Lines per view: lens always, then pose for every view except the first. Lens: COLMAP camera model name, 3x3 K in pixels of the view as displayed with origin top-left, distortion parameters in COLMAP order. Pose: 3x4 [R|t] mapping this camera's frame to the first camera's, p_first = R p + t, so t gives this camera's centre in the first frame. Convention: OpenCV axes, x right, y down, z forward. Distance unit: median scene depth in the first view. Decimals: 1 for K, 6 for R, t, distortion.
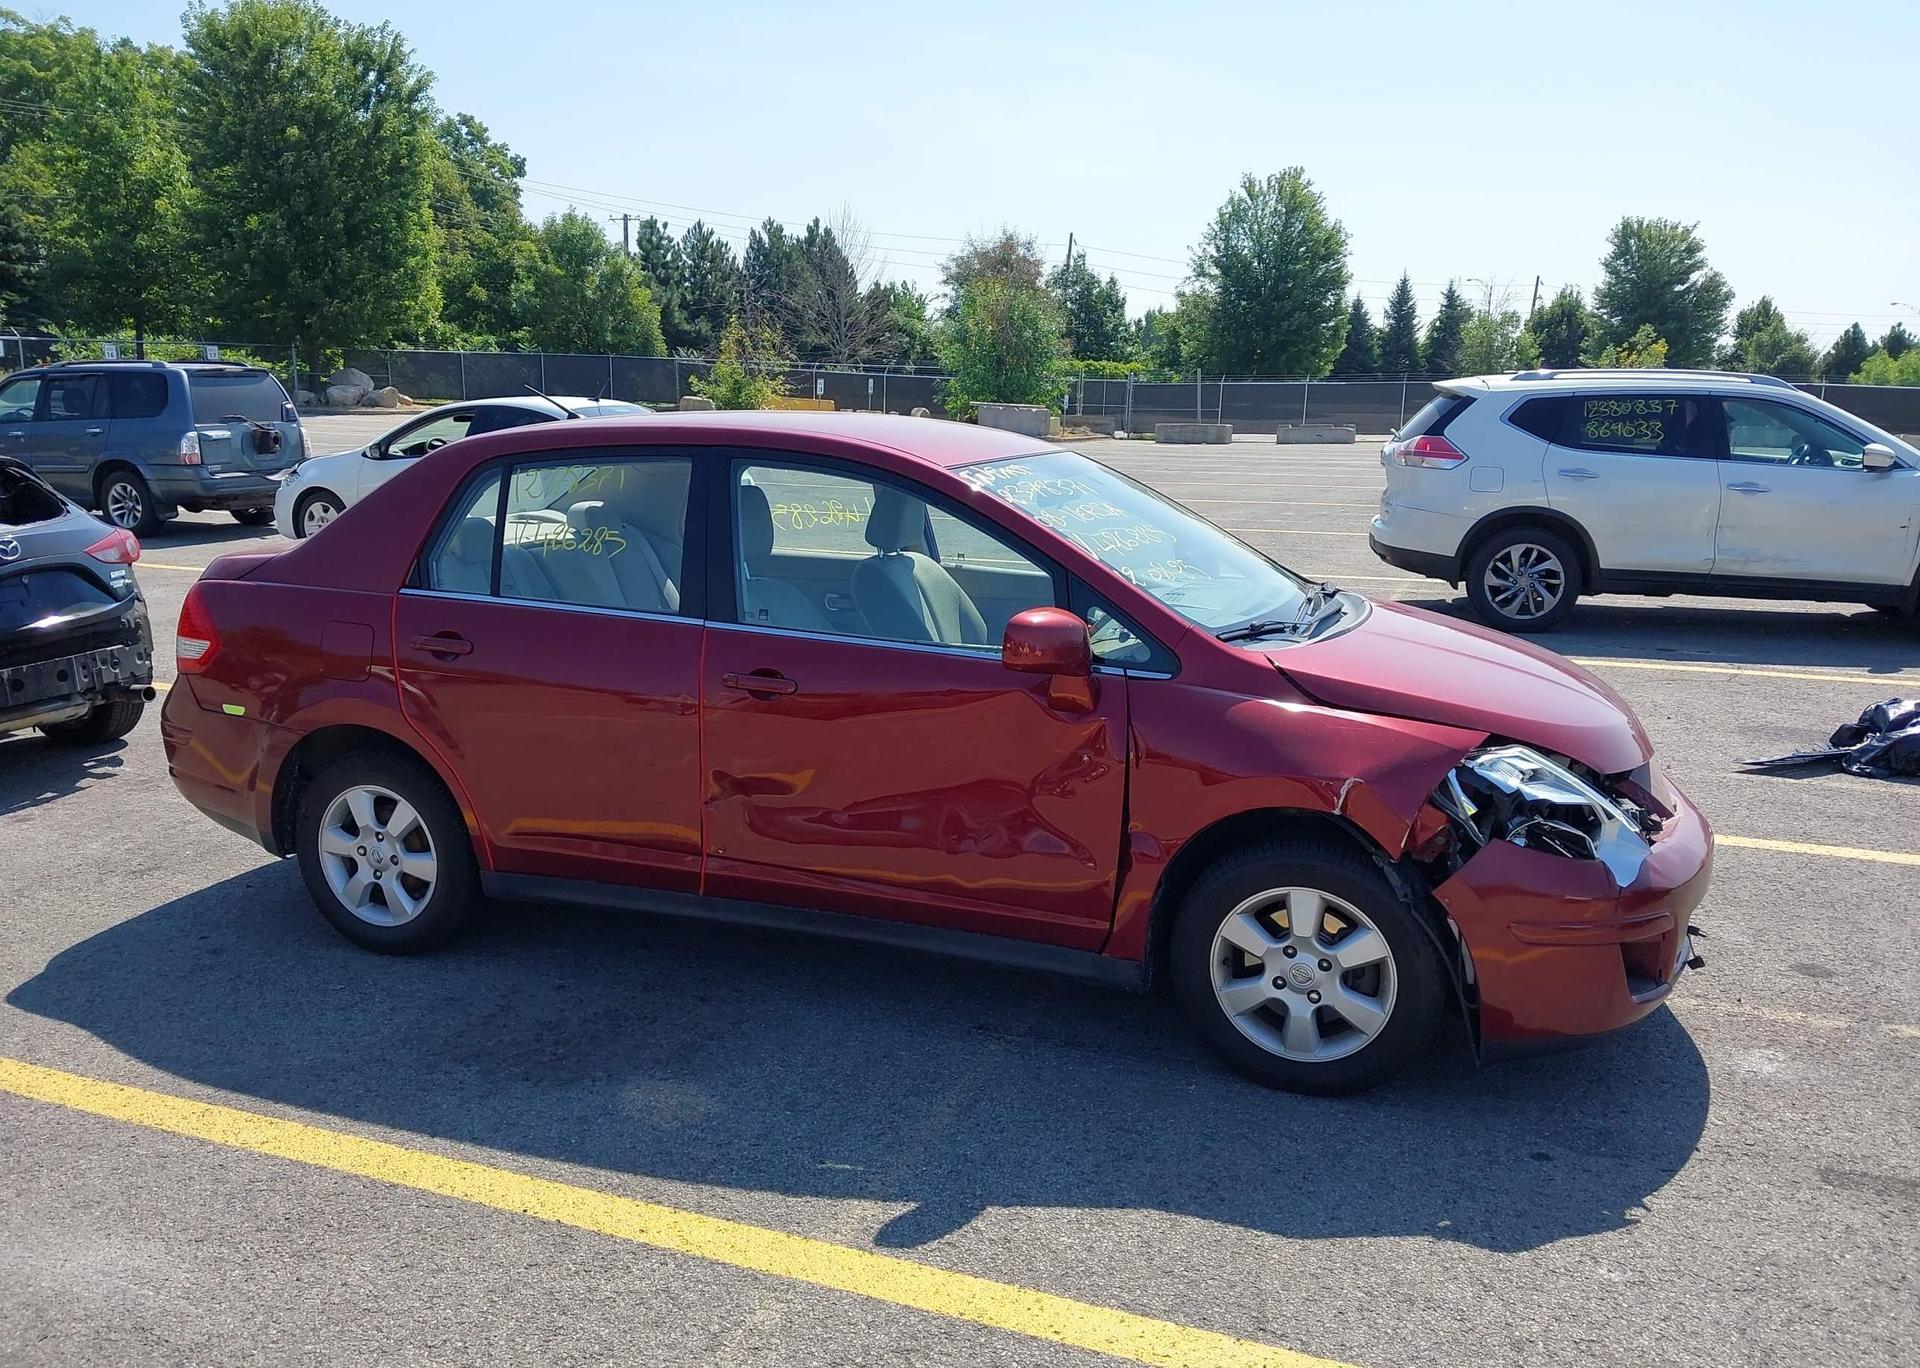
lens RADIAL K [[1507.9, 0, 955.1], [0, 1507.9, 703.0], [0, 0, 1]] dist [0.015342, -0.026011]
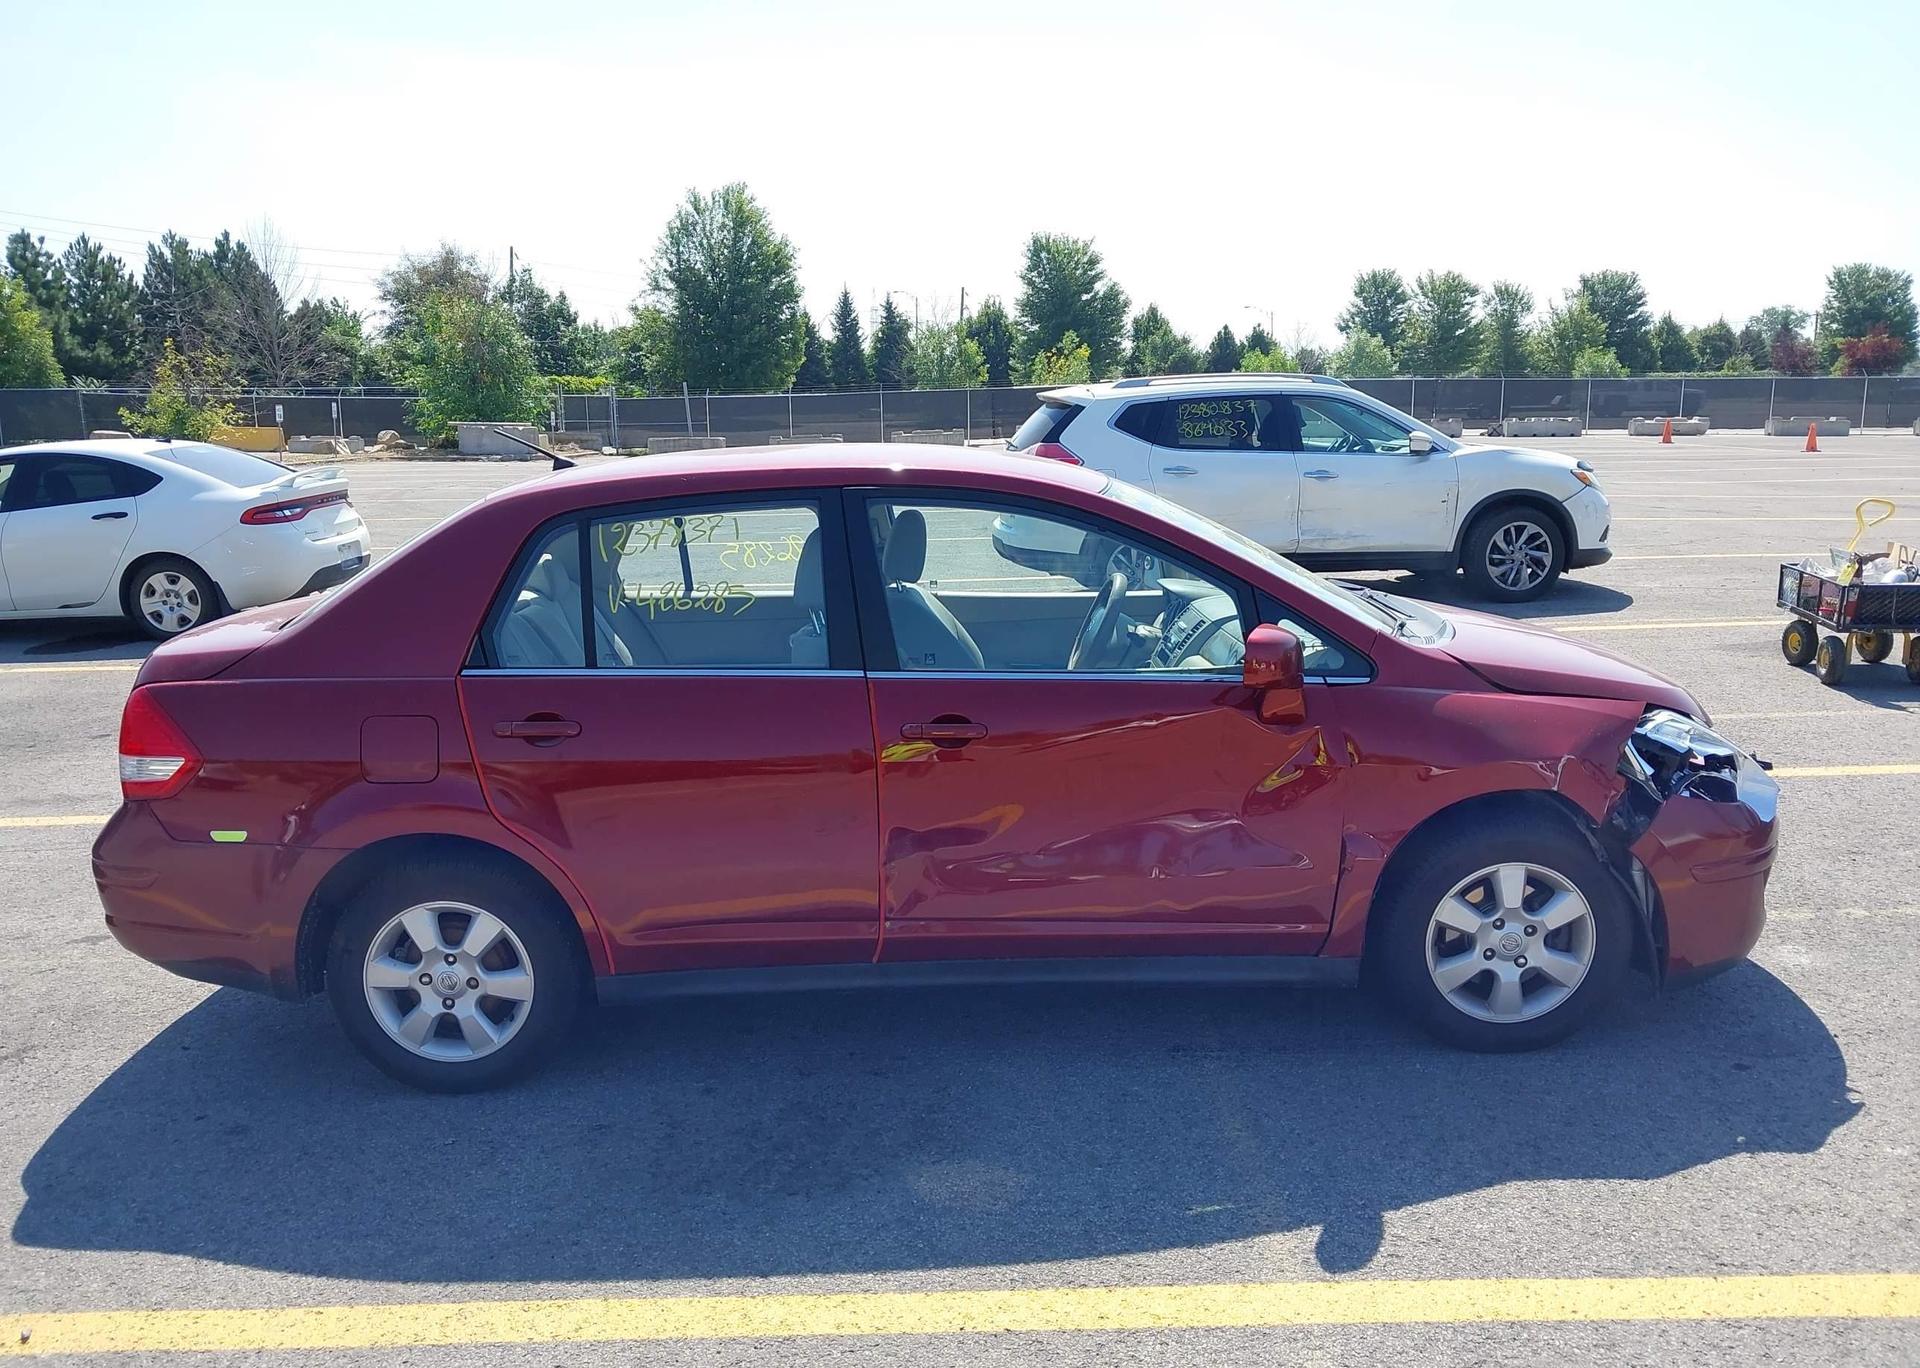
lens RADIAL K [[1507.9, 0, 959.1], [0, 1507.9, 701.2], [0, 0, 1]] dist [0.015342, -0.026011]
pose [[0.934930, -0.102409, 0.339733, -0.381198], [0.105674, 0.994361, 0.008928, -0.033478], [-0.338731, 0.027554, 0.940480, 0.090138]]
